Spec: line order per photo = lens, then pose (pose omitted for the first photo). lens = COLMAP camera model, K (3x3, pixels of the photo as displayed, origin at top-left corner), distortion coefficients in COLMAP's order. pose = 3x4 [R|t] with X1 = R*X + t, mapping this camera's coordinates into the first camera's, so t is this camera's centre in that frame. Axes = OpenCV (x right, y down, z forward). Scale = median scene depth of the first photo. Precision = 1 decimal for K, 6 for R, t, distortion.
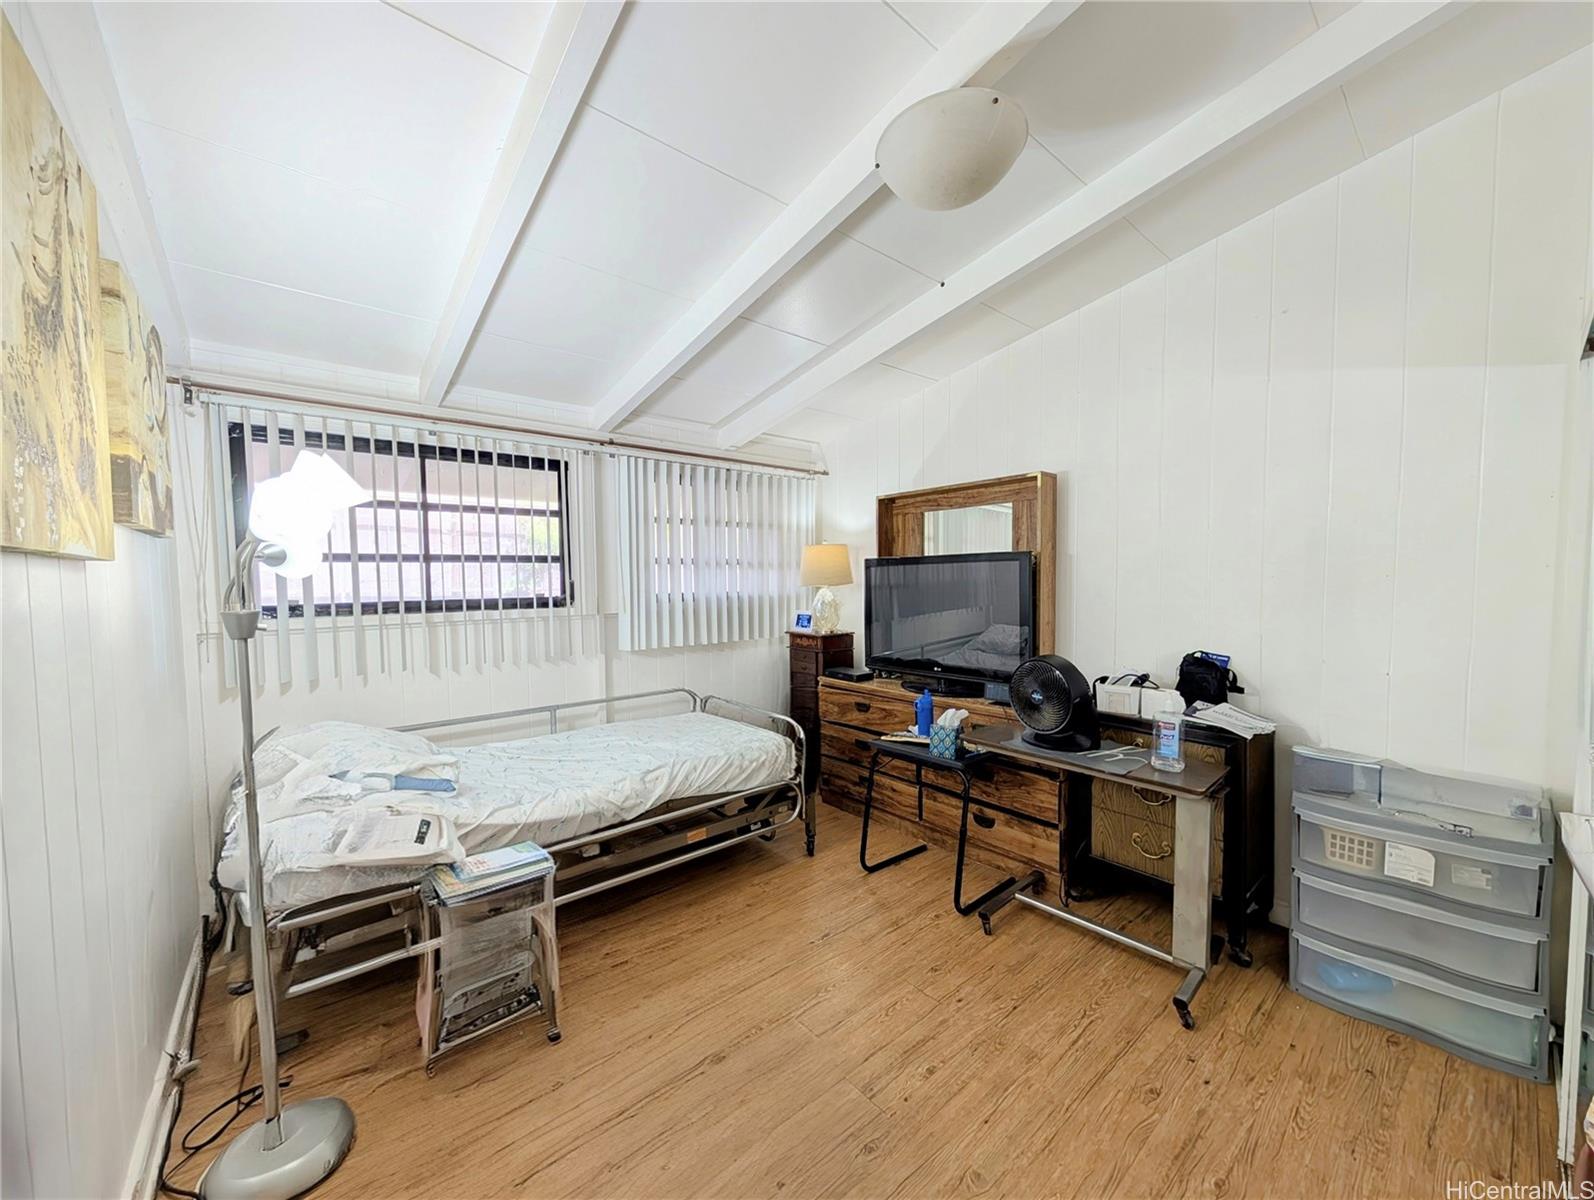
lens RADIAL K [[592.0, 0, 797.0], [0, 592.0, 600.0], [0, 0, 1]] dist [0.001399, 0.000131]
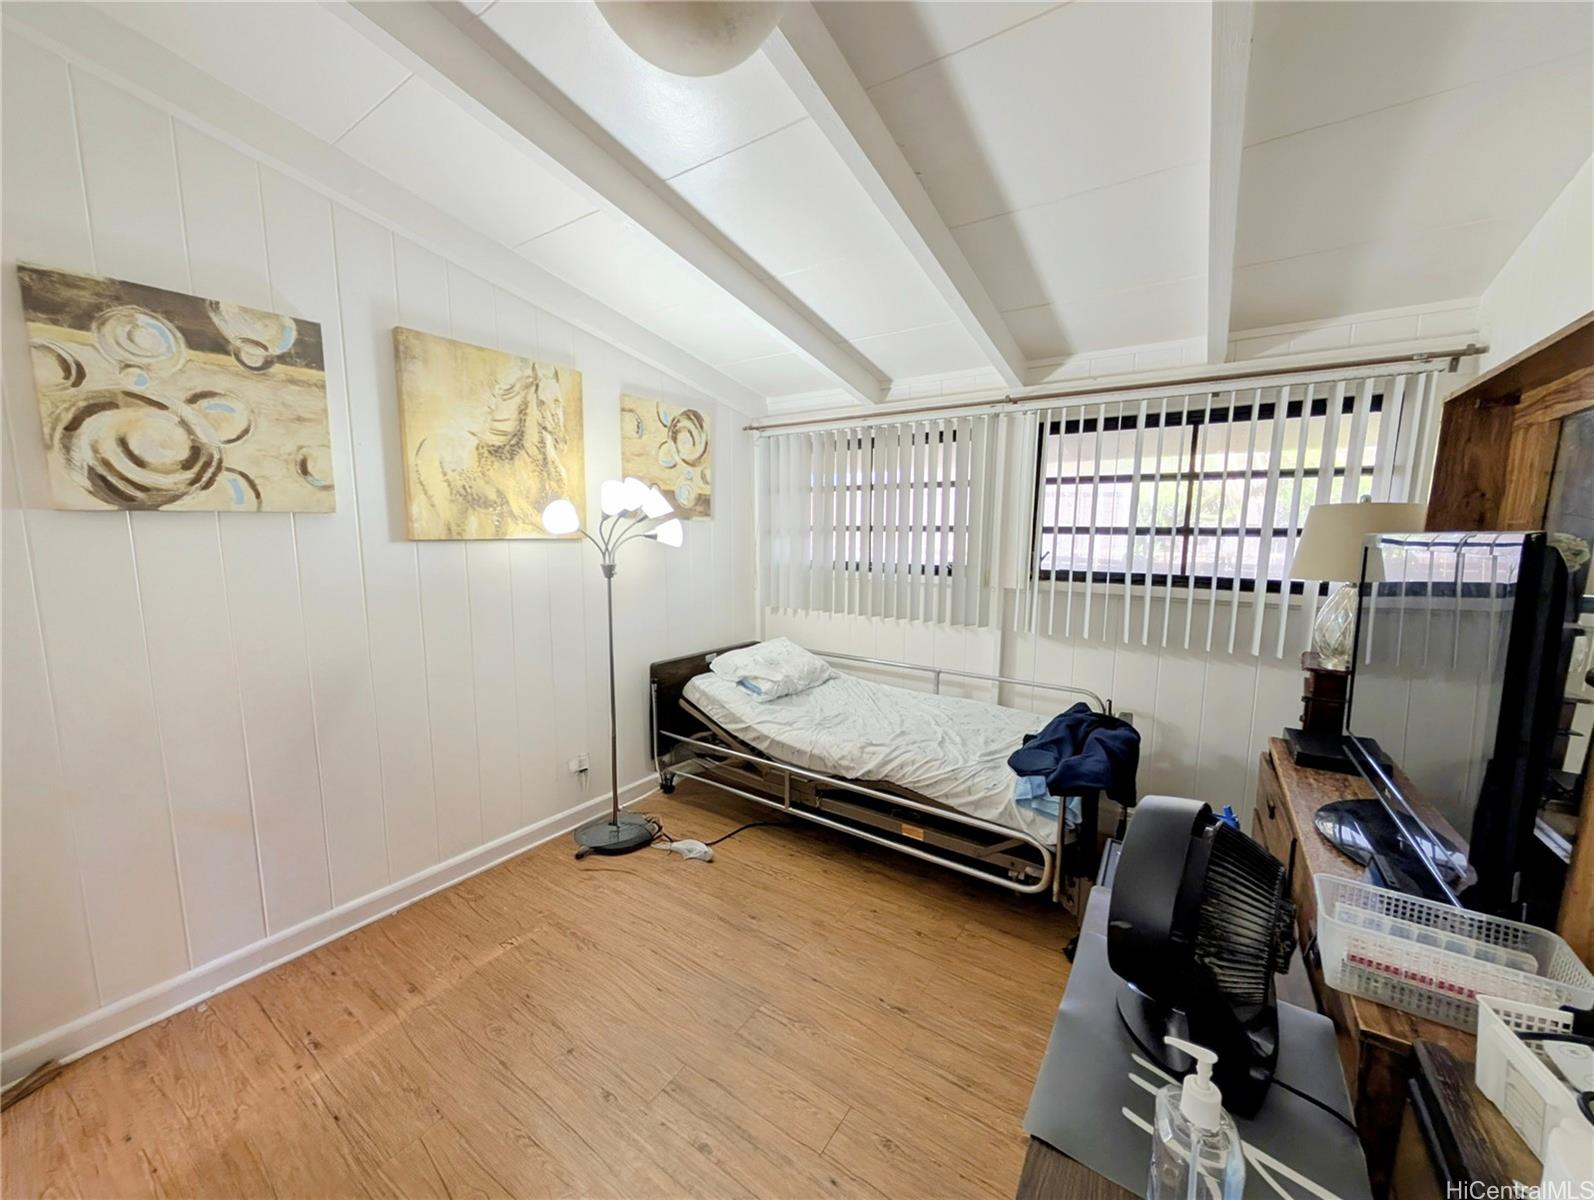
lens RADIAL K [[604.9, 0, 802.1], [0, 604.9, 612.2], [0, 0, 1]] dist [0.001043, 0.000424]
pose [[0.284141, 0.127084, -0.950323, 0.459167], [-0.067556, 0.991367, 0.112373, -0.026339], [0.956399, 0.032270, 0.290273, 0.404616]]
